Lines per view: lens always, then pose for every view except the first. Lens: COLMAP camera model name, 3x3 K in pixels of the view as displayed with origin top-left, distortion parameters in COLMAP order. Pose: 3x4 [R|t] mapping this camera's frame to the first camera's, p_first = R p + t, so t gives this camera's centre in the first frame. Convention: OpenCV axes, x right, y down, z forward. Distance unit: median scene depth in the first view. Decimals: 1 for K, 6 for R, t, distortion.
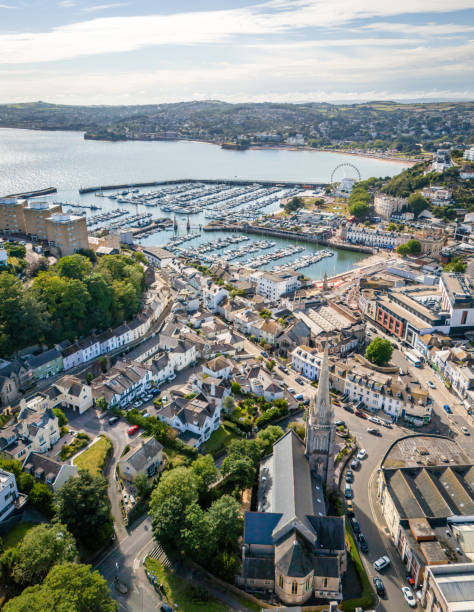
lens RADIAL K [[473.8, 0, 235.1], [0, 473.8, 305.1], [0, 0, 1]] dist [0.051936, -0.040394]
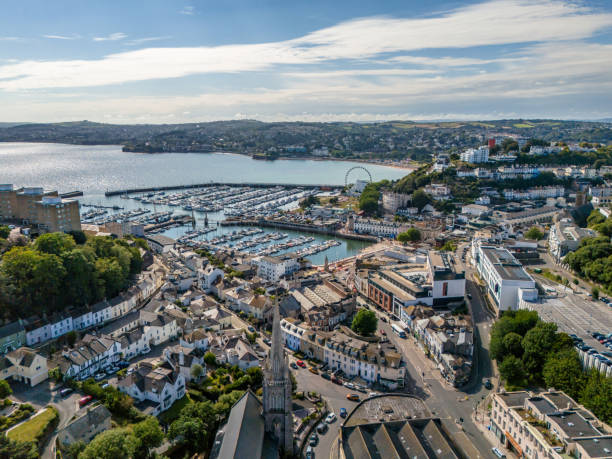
lens RADIAL K [[456.0, 0, 306.8], [0, 456.0, 239.1], [0, 0, 1]] dist [0.065040, -0.059403]
pose [[0.997517, -0.017315, 0.068258, 0.102174], [0.027609, 0.987858, -0.152888, 0.059599], [-0.064782, 0.154393, 0.985883, 0.007505]]
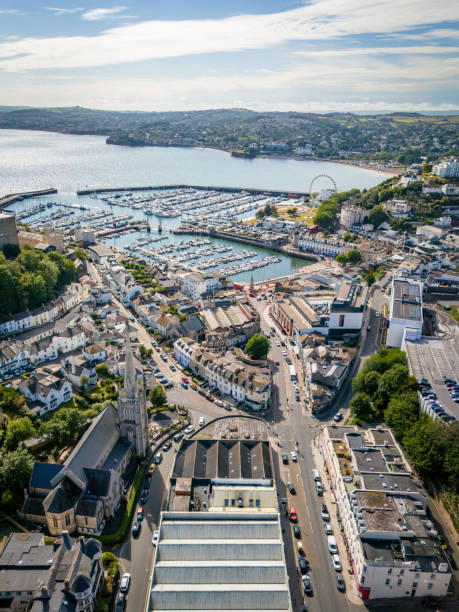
lens RADIAL K [[456.0, 0, 232.2], [0, 456.0, 317.8], [0, 0, 1]] dist [0.065040, -0.059403]
pose [[0.996748, 0.049652, -0.063471, 0.276299], [-0.048228, 0.998554, 0.023766, 0.005900], [0.064559, -0.020628, 0.997701, -0.065797]]
